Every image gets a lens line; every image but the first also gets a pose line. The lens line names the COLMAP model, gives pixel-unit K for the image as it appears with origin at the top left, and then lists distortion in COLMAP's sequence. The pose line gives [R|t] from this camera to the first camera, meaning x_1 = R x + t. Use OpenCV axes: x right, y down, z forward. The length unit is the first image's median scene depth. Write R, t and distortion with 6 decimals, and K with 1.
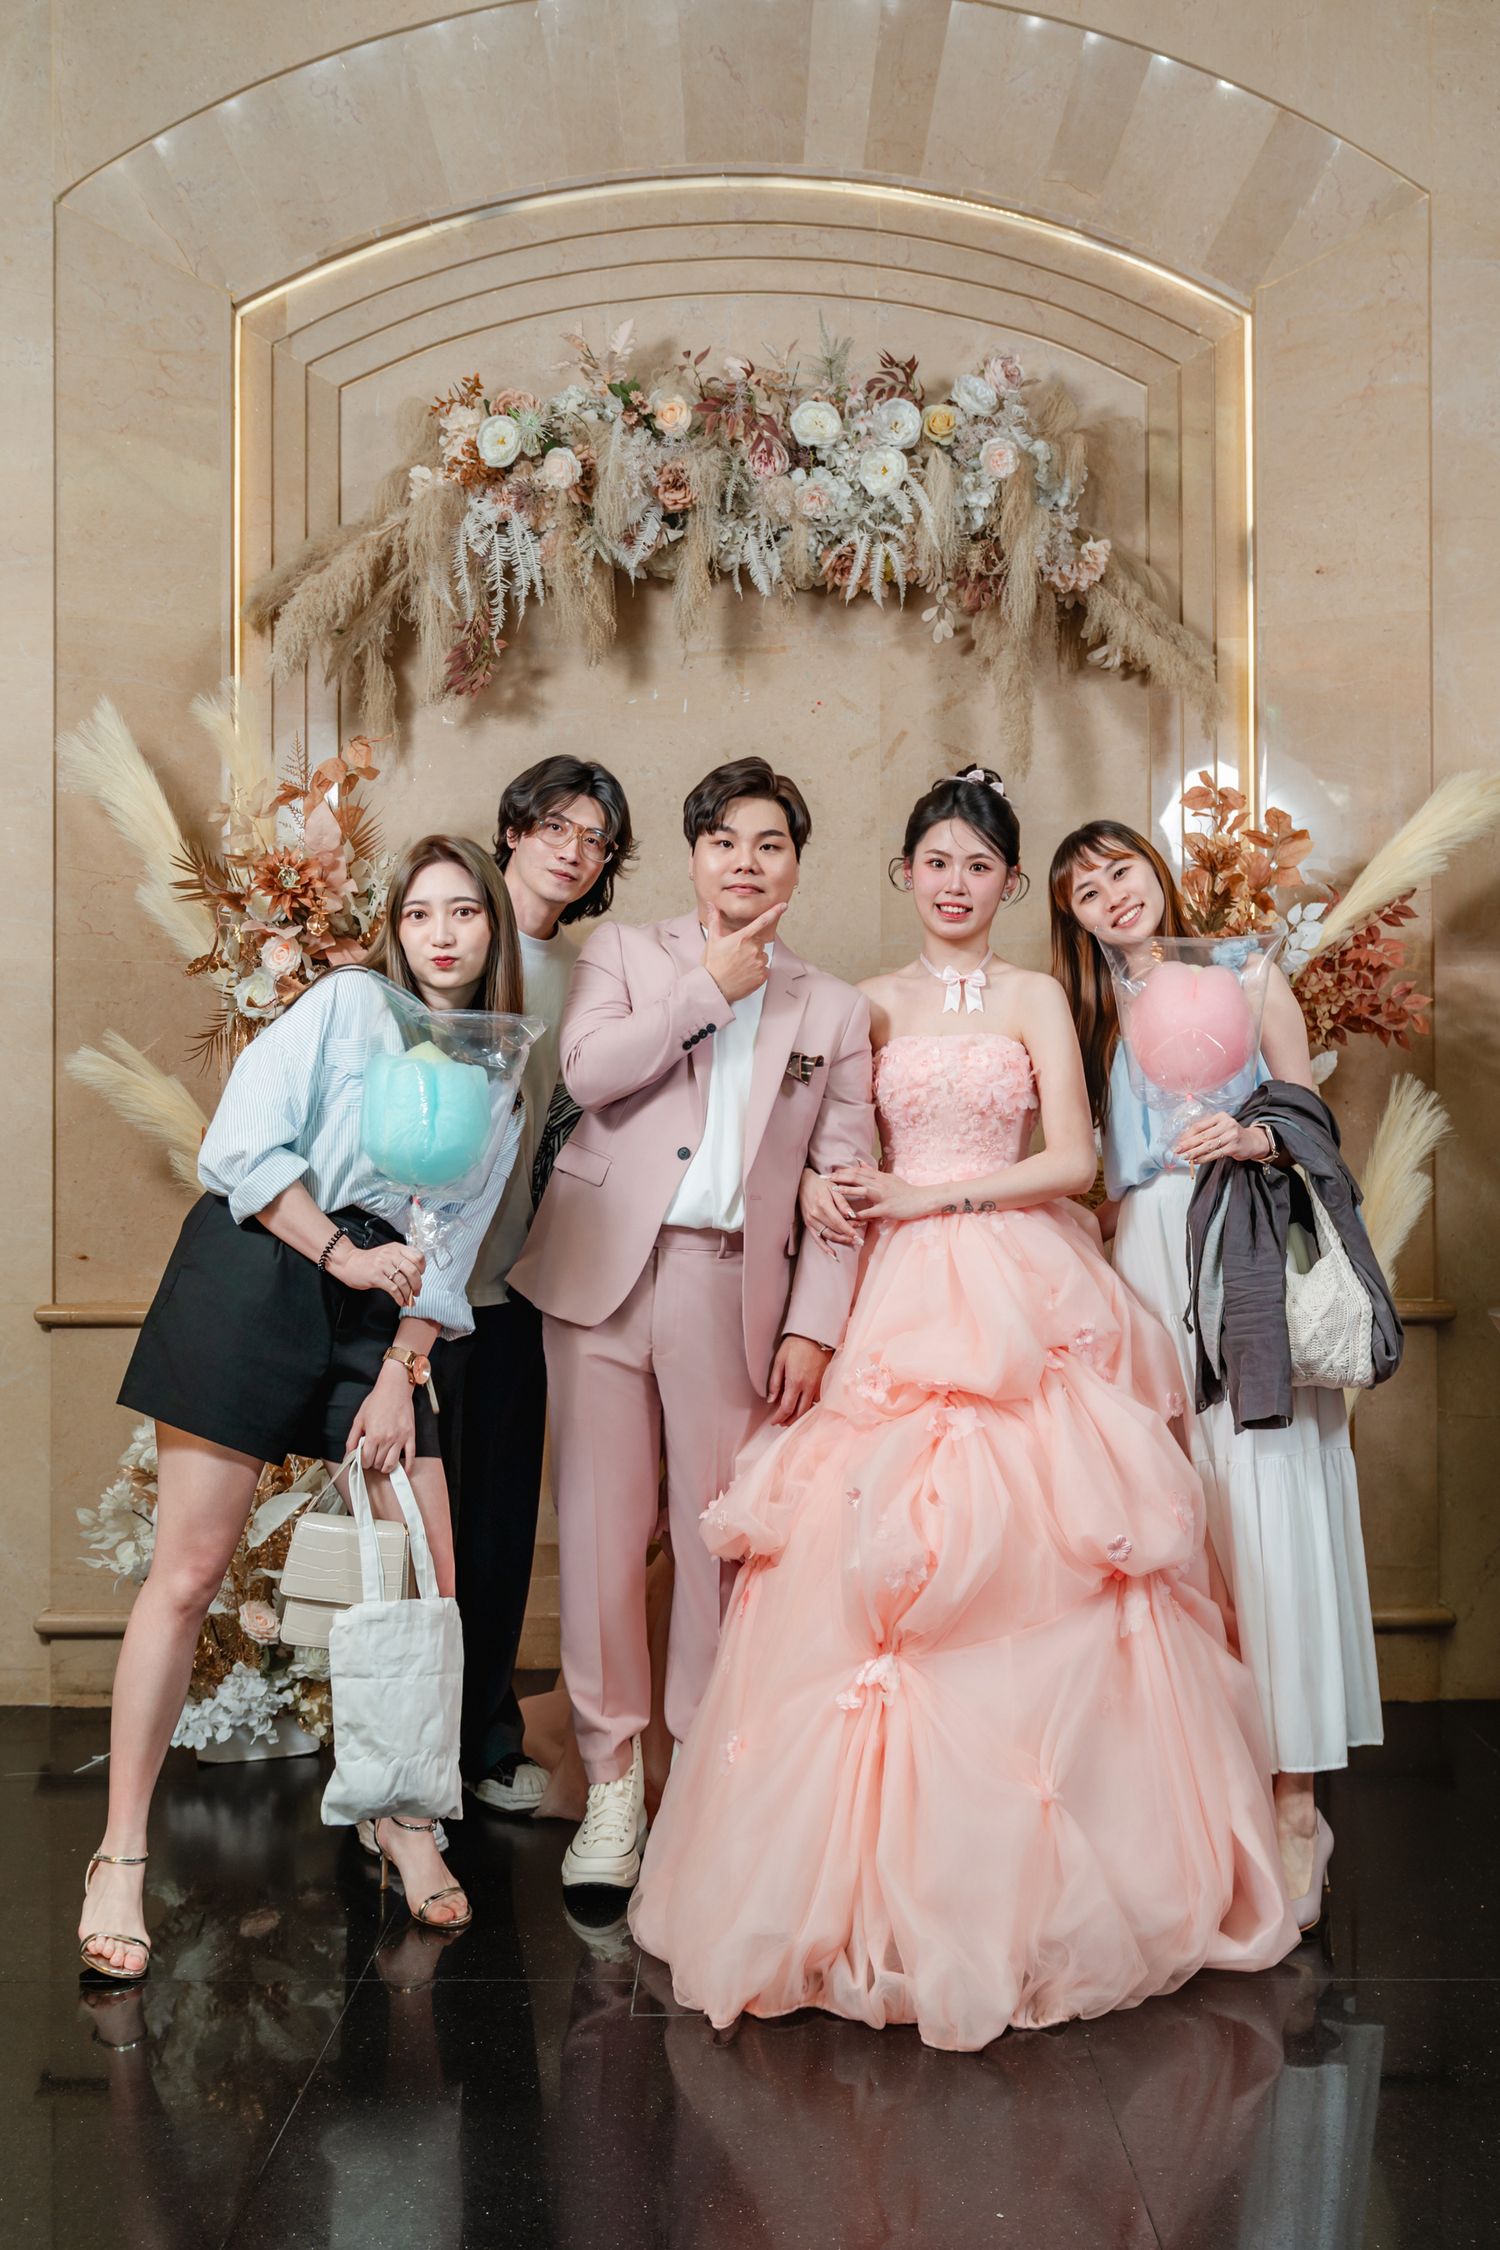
lens RADIAL K [[1993.3, 0, 751.9], [0, 1993.3, 1156.2], [0, 0, 1]] dist [0.000656, 0.001364]
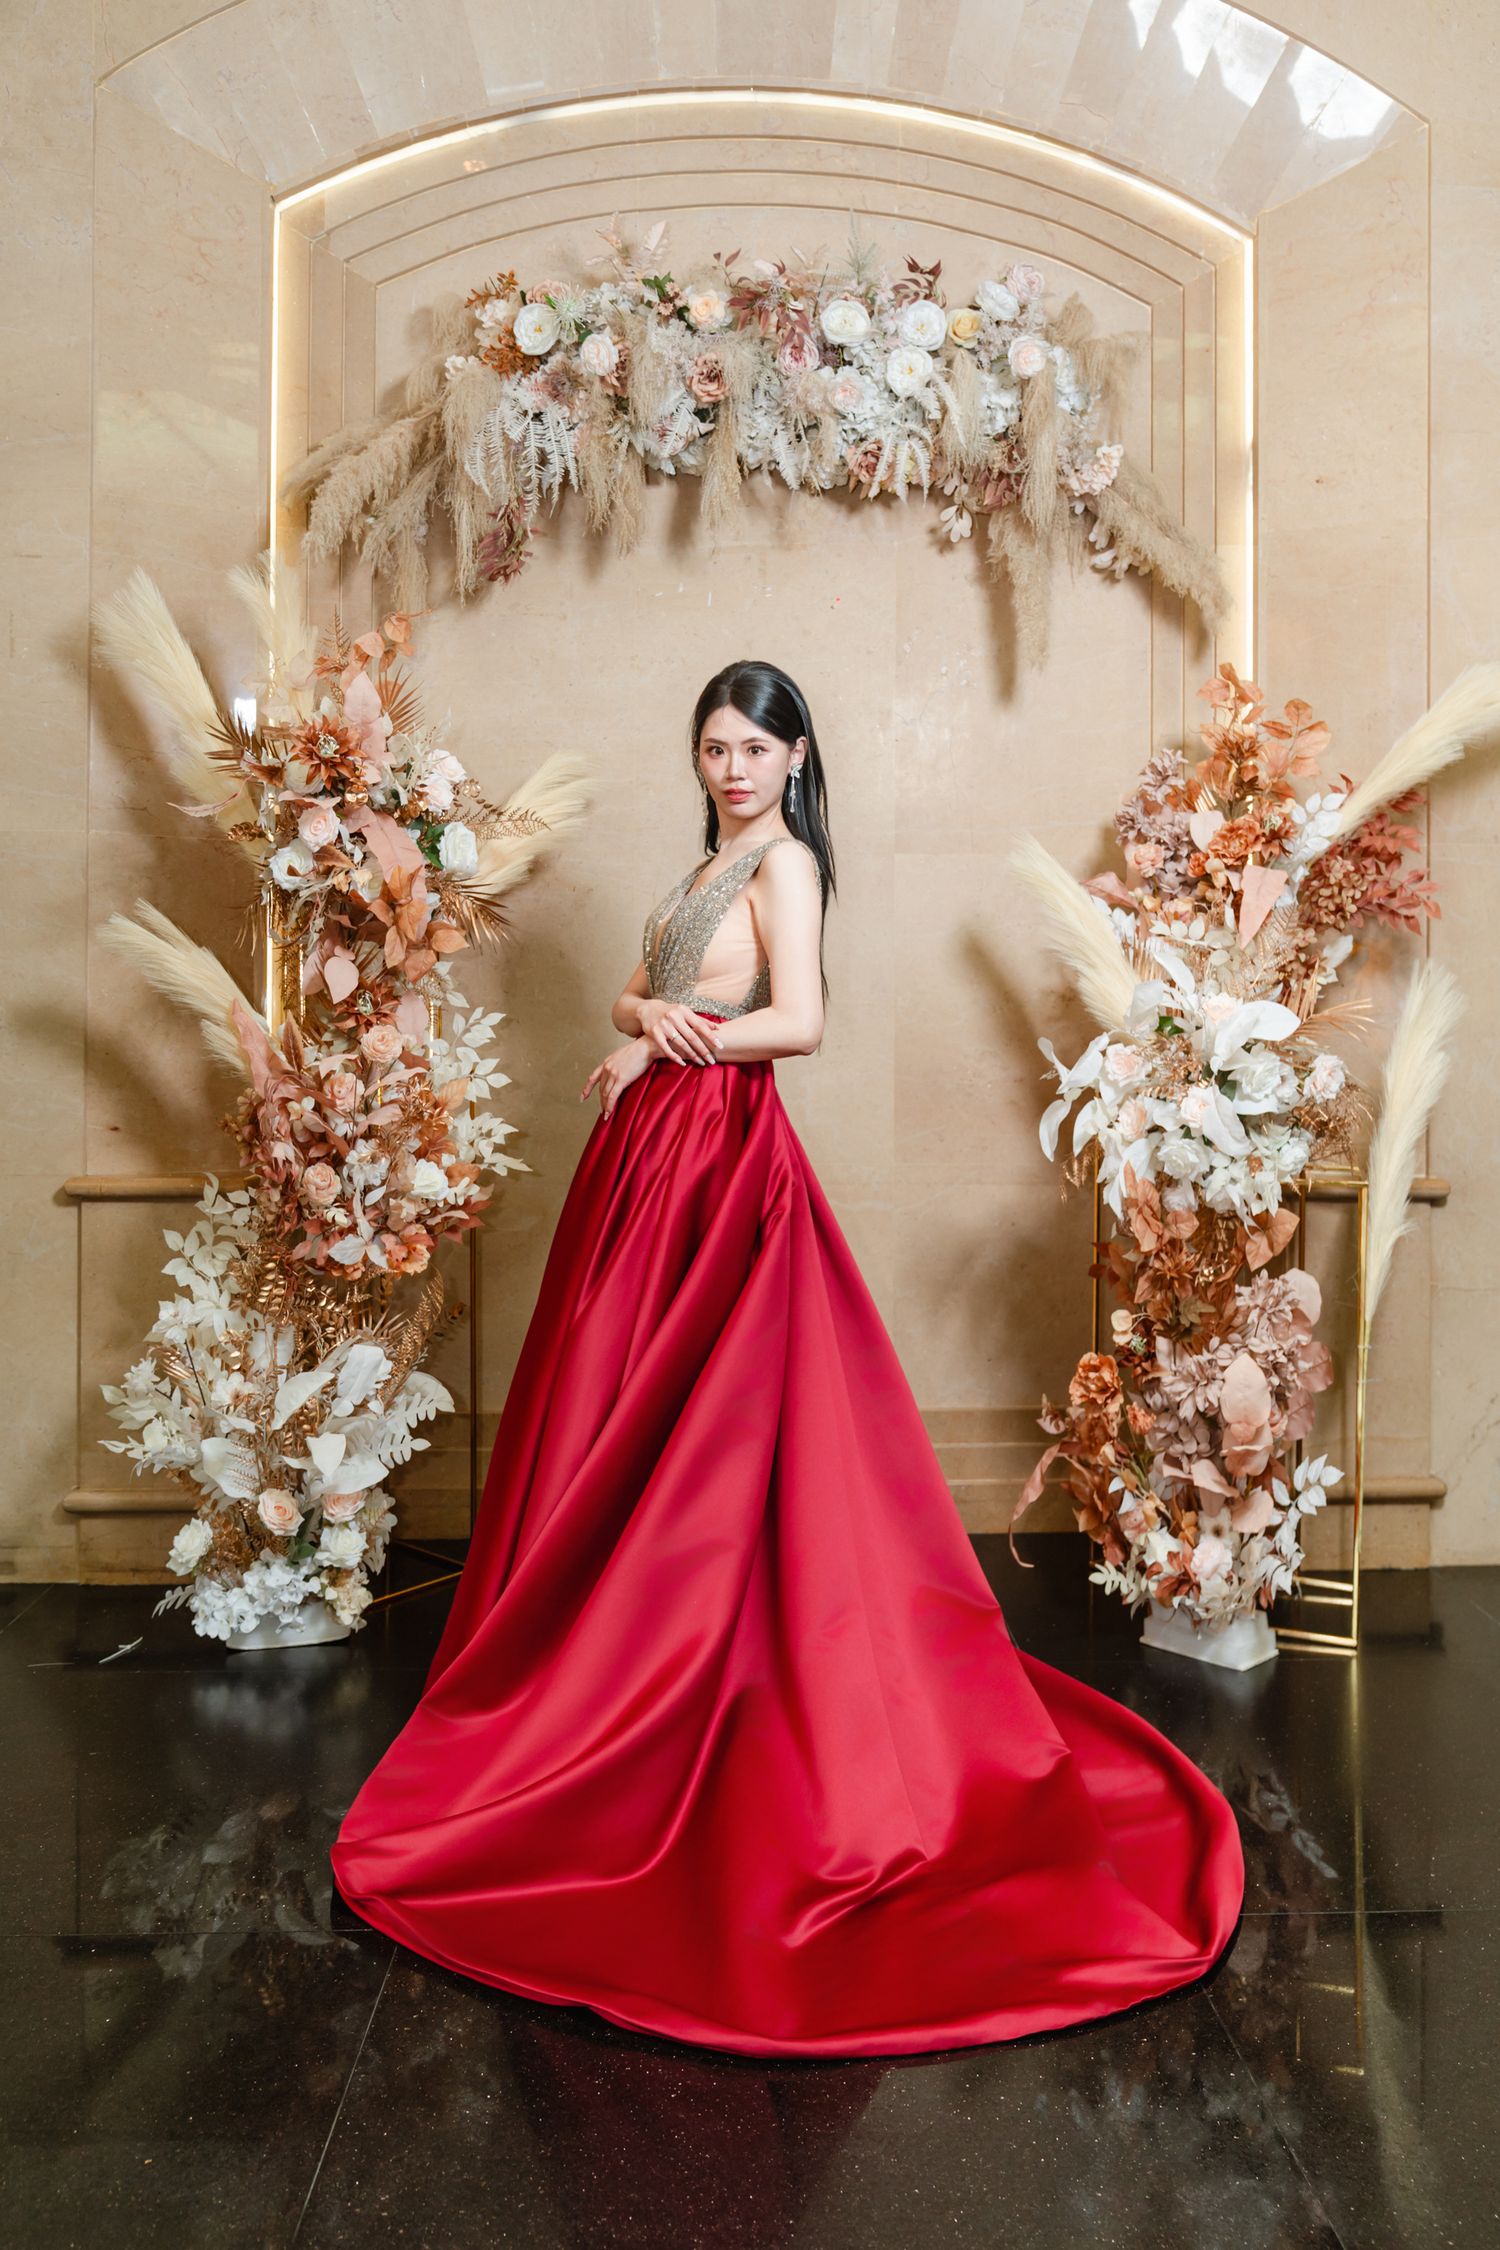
lens RADIAL K [[1586.0, 0, 773.4], [0, 1586.0, 1025.4], [0, 0, 1]] dist [-0.007468, 0.003107]
pose [[0.998563, 0.008042, 0.052985, -0.044831], [-0.007860, 0.999962, -0.003642, -0.000997], [-0.053012, 0.003220, 0.998589, 0.183967]]
